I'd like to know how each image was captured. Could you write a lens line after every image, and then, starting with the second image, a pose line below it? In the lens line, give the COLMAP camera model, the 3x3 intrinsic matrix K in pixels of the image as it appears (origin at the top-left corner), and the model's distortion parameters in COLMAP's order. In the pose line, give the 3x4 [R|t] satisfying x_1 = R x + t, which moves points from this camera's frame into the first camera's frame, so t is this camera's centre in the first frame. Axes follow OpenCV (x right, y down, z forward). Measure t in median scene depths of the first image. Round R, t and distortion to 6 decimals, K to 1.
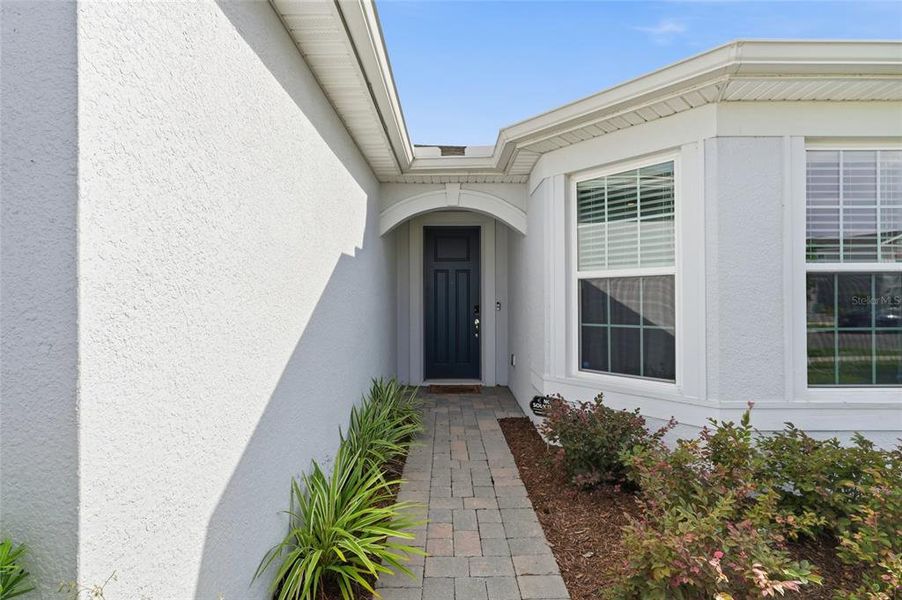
lens RADIAL K [[401.1, 0, 451.0], [0, 401.1, 300.0], [0, 0, 1]] dist [-0.000109, -0.000044]
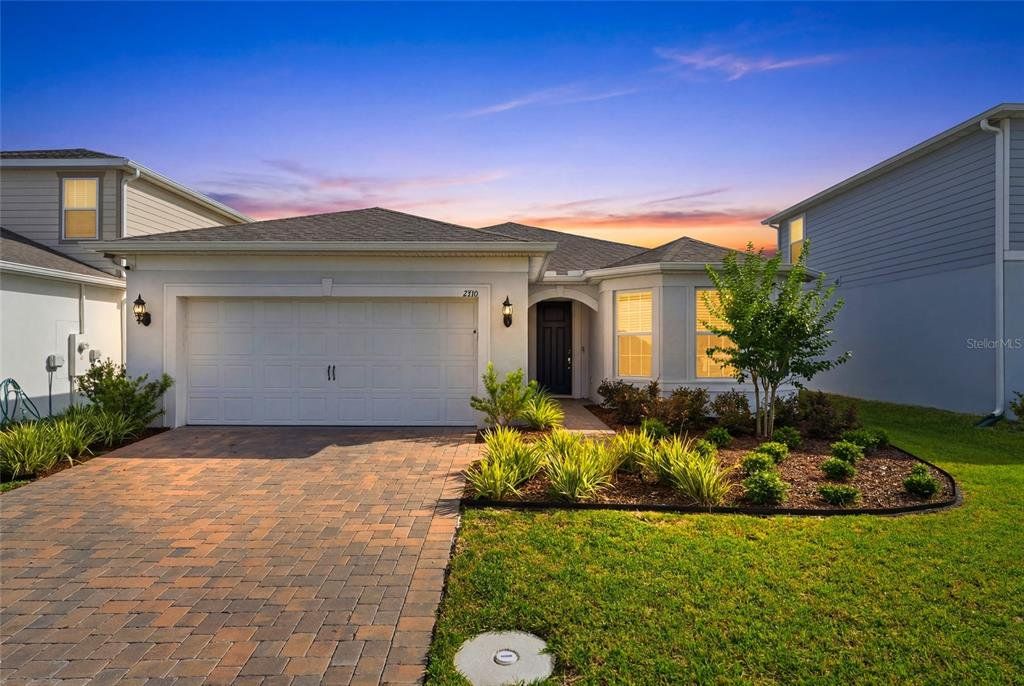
lens RADIAL K [[548.8, 0, 512.0], [0, 548.8, 343.0], [0, 0, 1]] dist [-0.002638, -0.001002]
pose [[0.999954, 0.006978, -0.006561, -0.253010], [-0.007063, 0.999890, -0.013068, 0.032198], [0.006469, 0.013114, 0.999893, -2.014212]]
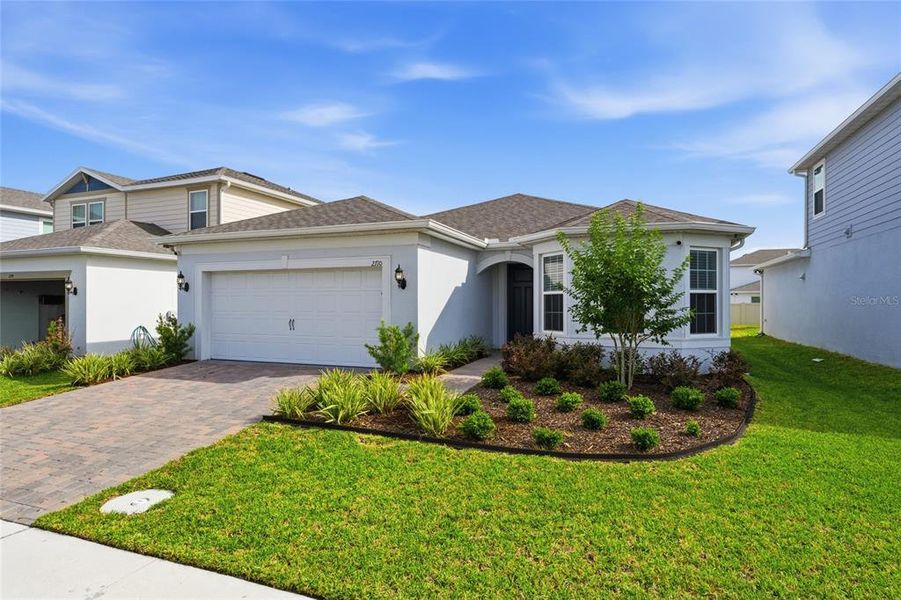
lens RADIAL K [[497.3, 0, 450.5], [0, 497.3, 300.0], [0, 0, 1]] dist [0.000132, 0.001275]
pose [[0.931169, 0.001783, -0.364585, 0.860894], [-0.006223, 0.999920, -0.011004, 0.018783], [0.364536, 0.012515, 0.931105, -2.029582]]
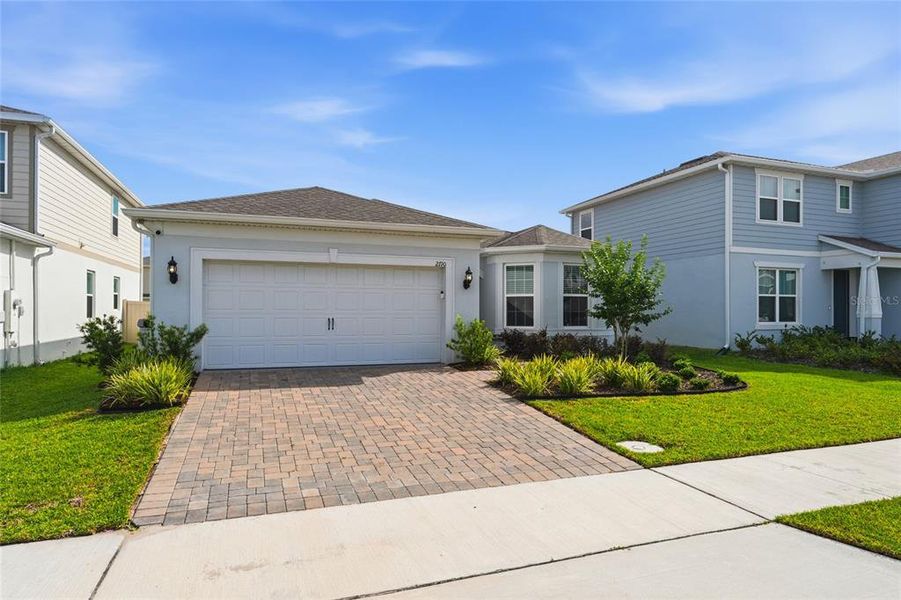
lens RADIAL K [[531.5, 0, 445.4], [0, 531.5, 307.0], [0, 0, 1]] dist [-0.004110, -0.001574]
pose [[0.945159, 0.009923, 0.326460, -1.379176], [-0.005834, 0.999892, -0.013501, 0.079605], [-0.326559, 0.010856, 0.945114, -2.562840]]
